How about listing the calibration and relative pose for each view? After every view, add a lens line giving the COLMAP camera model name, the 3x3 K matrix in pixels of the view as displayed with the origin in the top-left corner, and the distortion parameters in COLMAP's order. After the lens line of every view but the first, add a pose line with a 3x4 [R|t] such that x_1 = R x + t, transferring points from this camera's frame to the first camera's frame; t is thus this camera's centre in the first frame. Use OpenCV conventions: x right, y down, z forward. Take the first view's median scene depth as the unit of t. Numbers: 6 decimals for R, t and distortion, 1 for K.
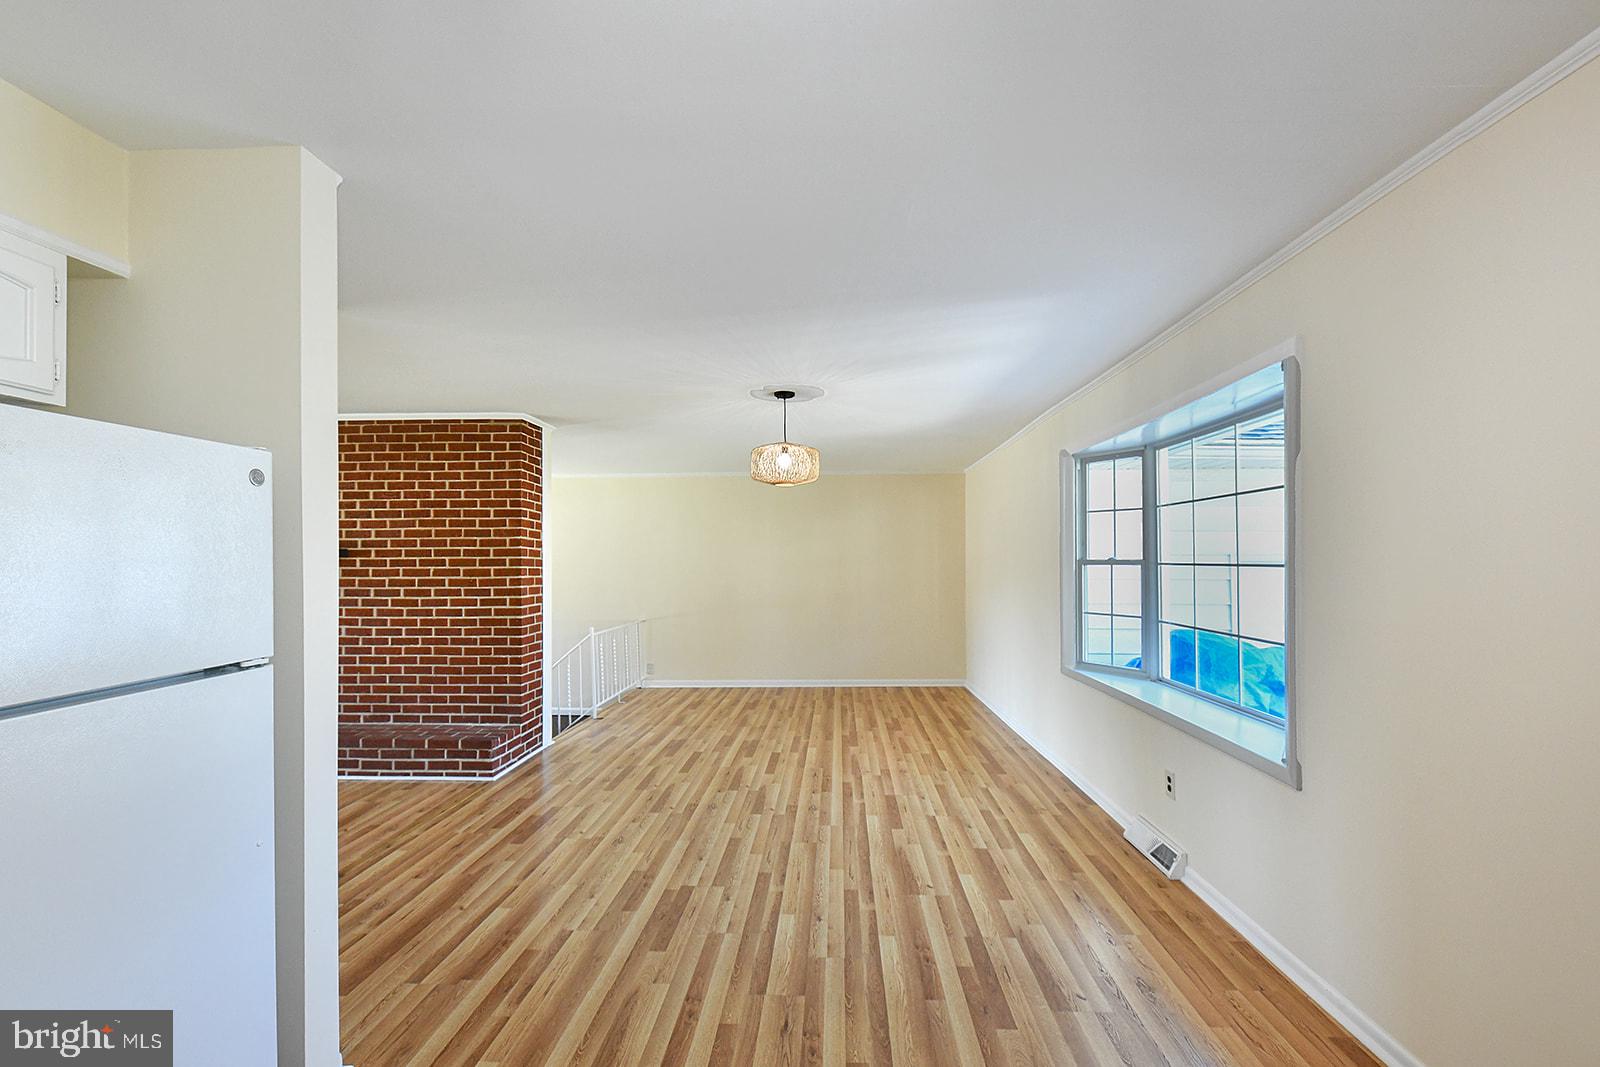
lens RADIAL K [[678.7, 0, 799.2], [0, 678.7, 560.6], [0, 0, 1]] dist [0.012199, -0.006220]
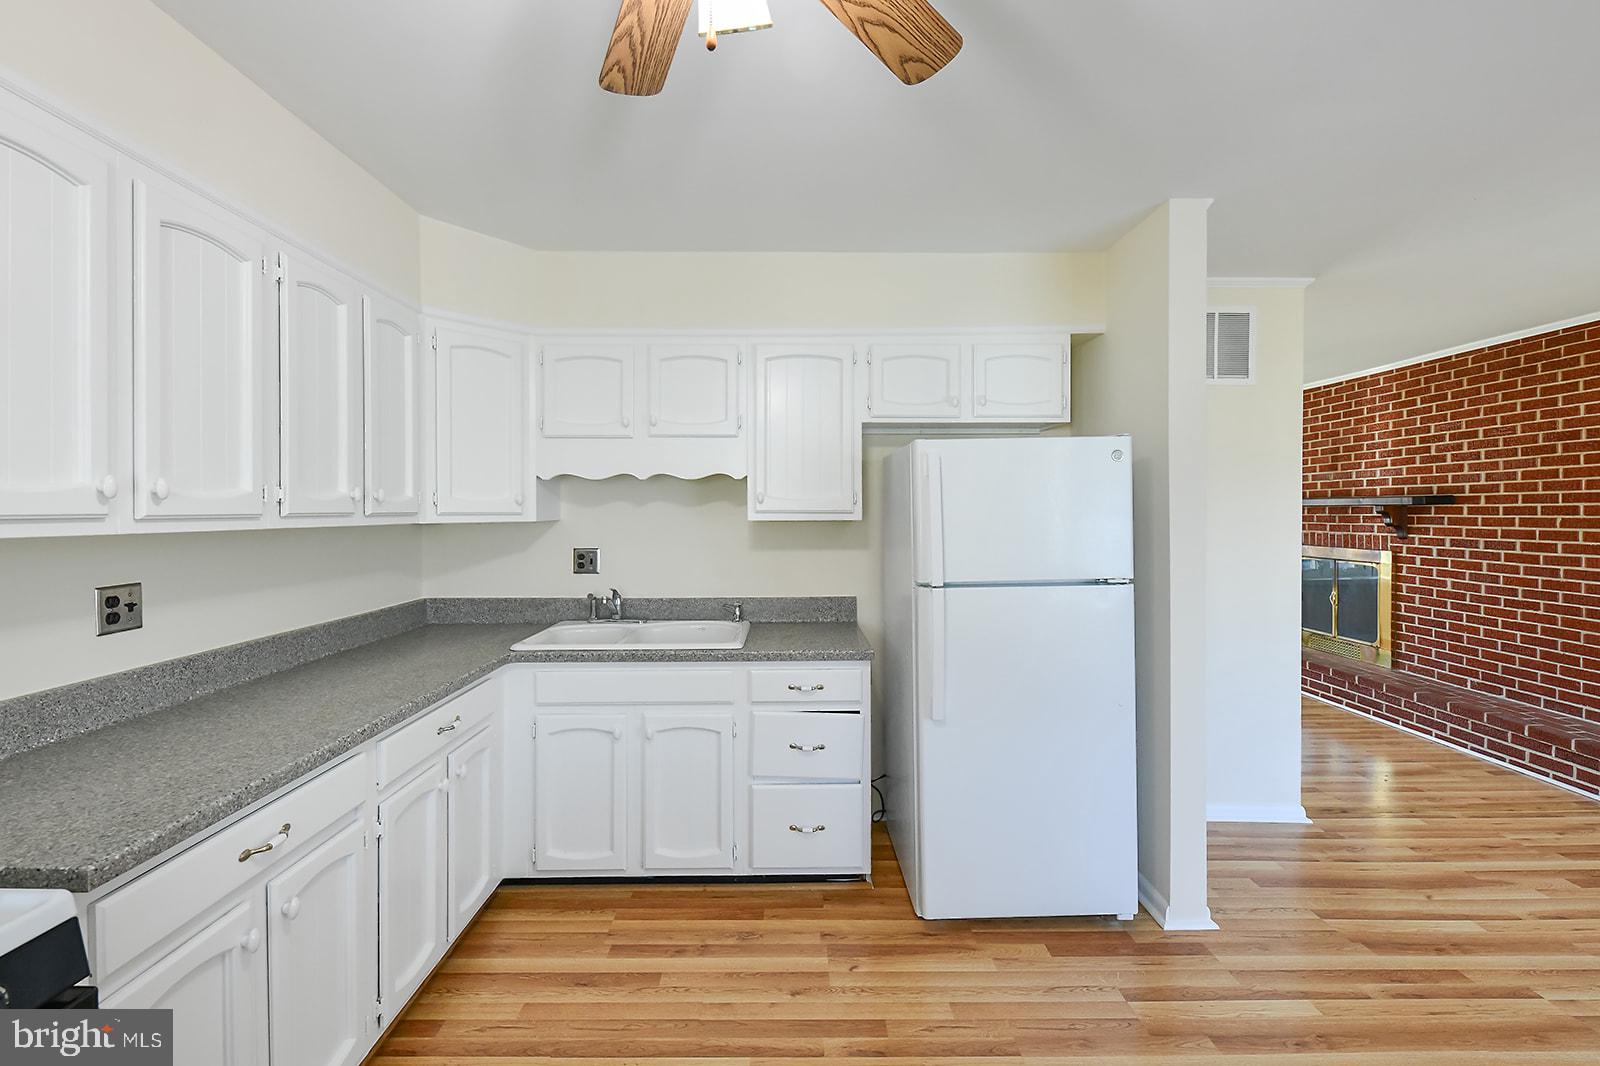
lens RADIAL K [[678.7, 0, 808.6], [0, 678.7, 516.2], [0, 0, 1]] dist [0.012199, -0.006220]
pose [[0.065960, 0.011563, -0.997755, 0.197882], [0.004303, 0.999920, 0.011873, -0.003293], [0.997813, -0.005077, 0.065905, 0.074559]]
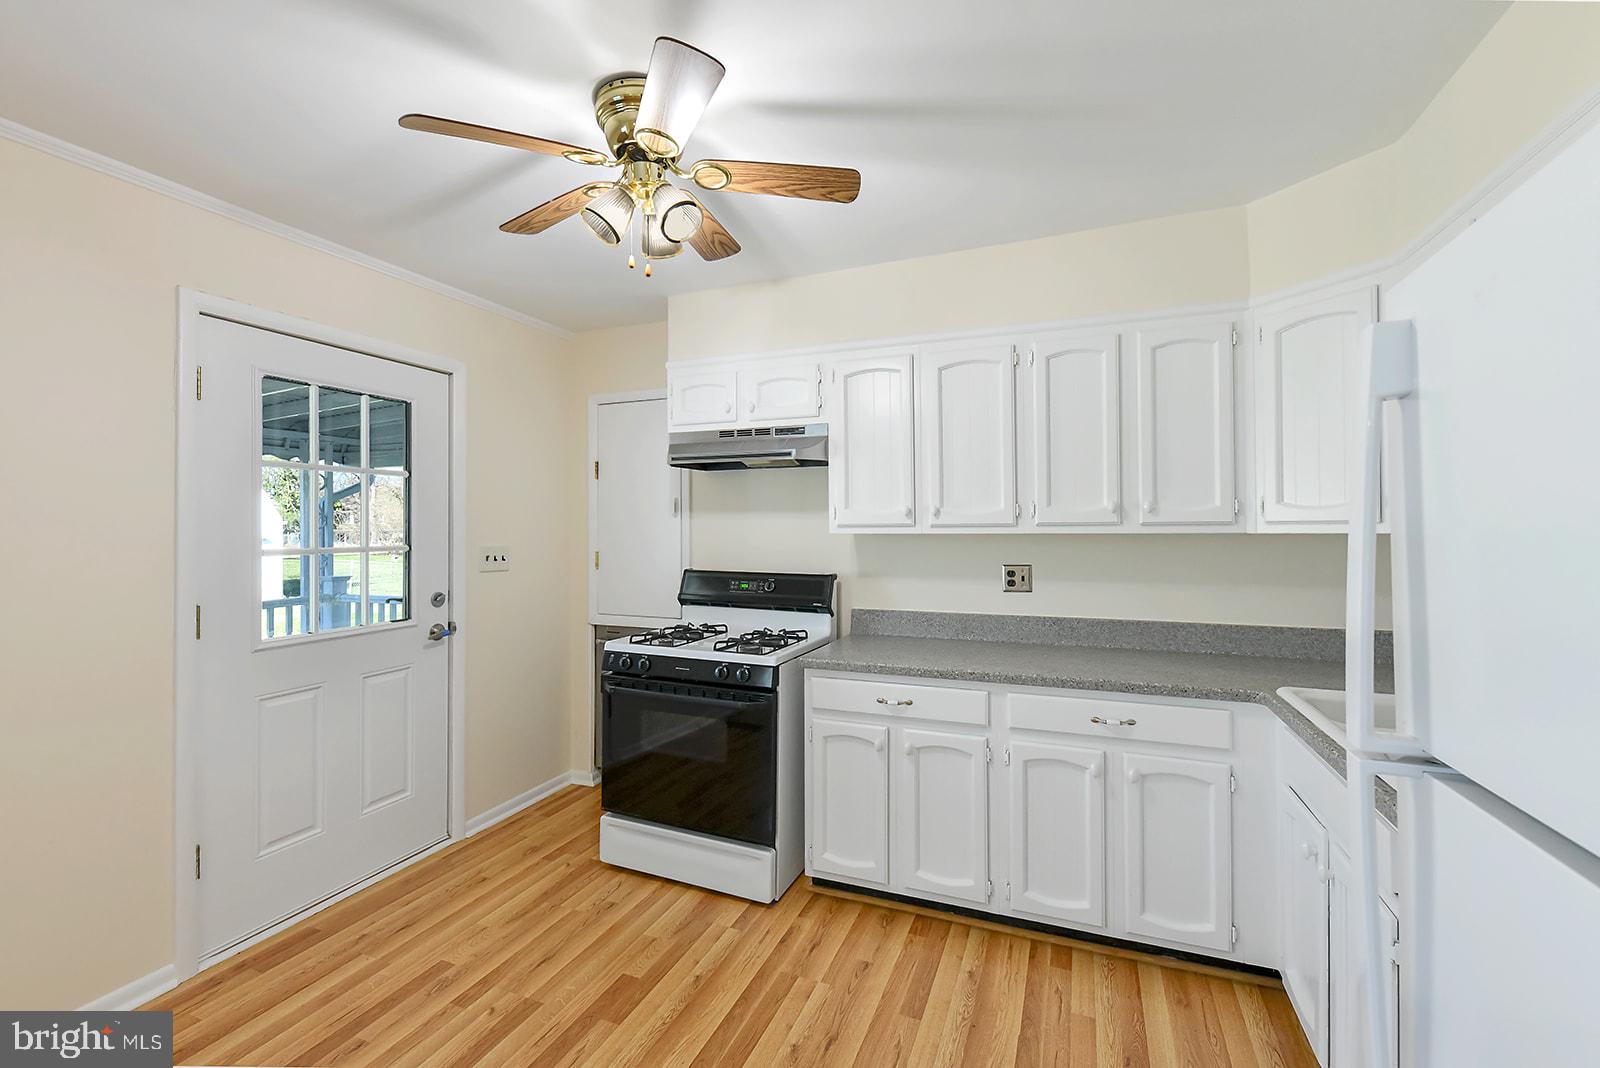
lens RADIAL K [[678.7, 0, 794.1], [0, 678.7, 521.1], [0, 0, 1]] dist [0.012199, -0.006220]
pose [[-0.940011, 0.012835, 0.340902, -0.185884], [0.009734, 0.999894, -0.010805, 0.000888], [-0.341004, -0.006839, -0.940037, 0.368054]]
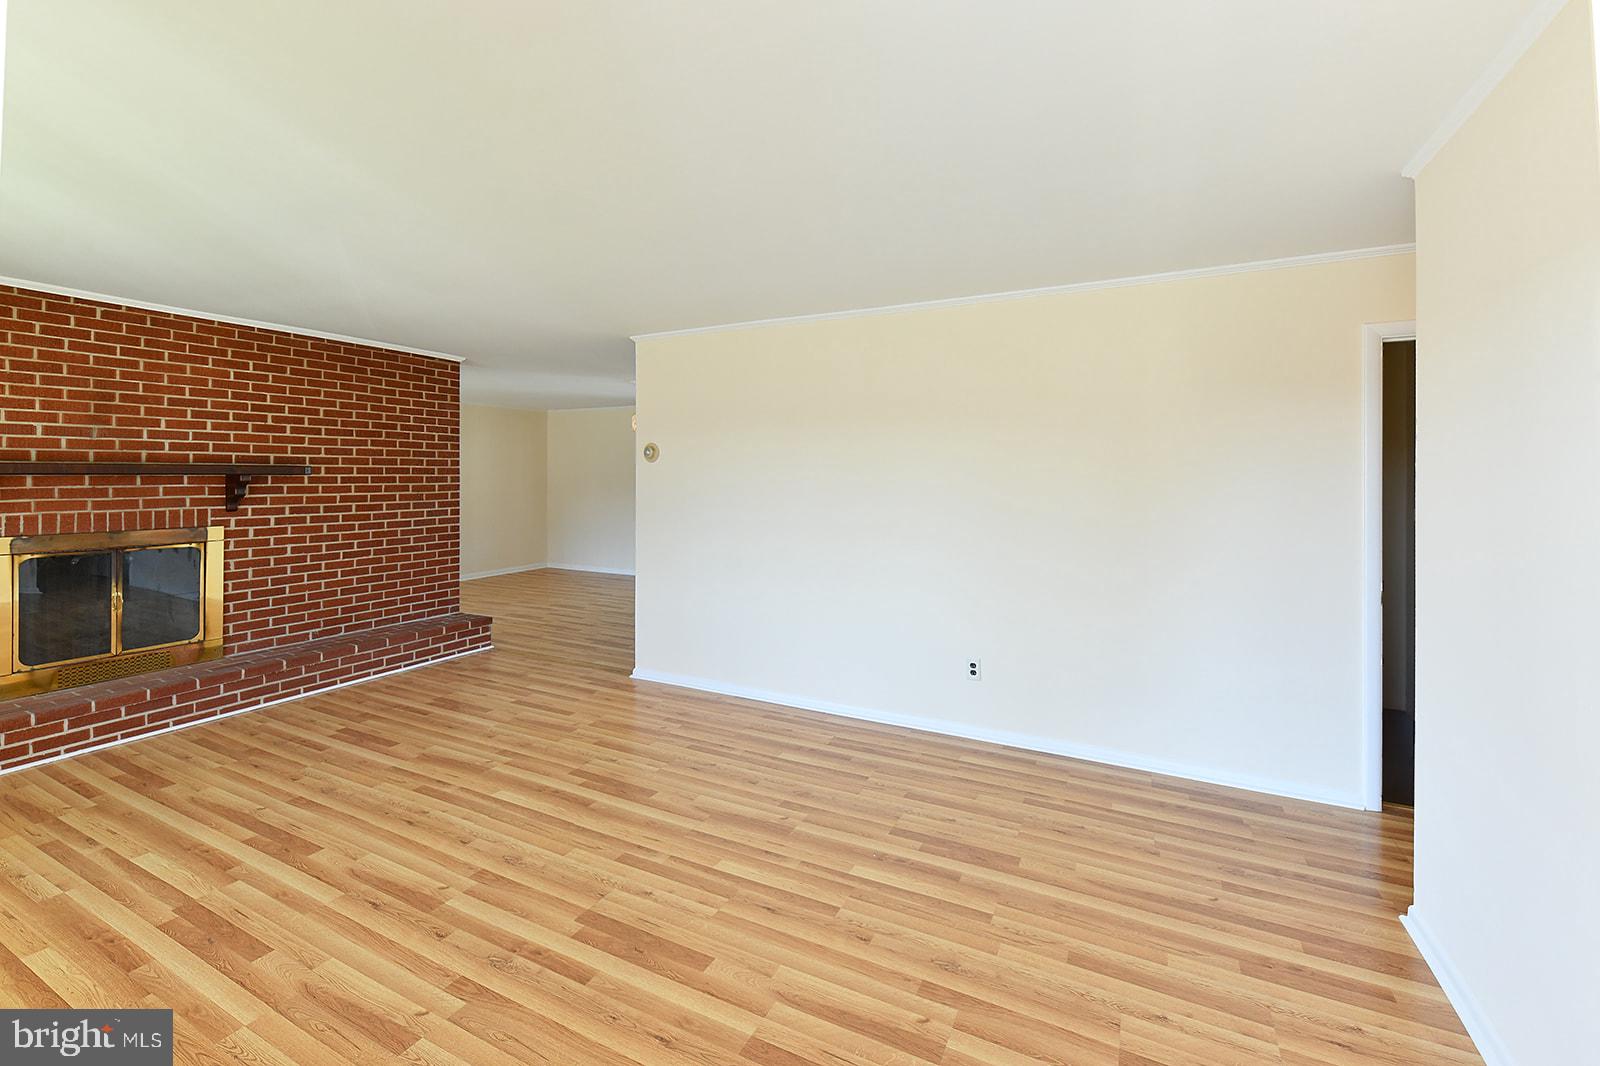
lens RADIAL K [[678.7, 0, 829.3], [0, 678.7, 489.5], [0, 0, 1]] dist [0.012199, -0.006220]
pose [[0.379906, -0.012609, 0.924939, -1.285088], [-0.000566, 0.999904, 0.013863, 0.003431], [-0.925025, -0.005790, 0.379863, -0.078658]]
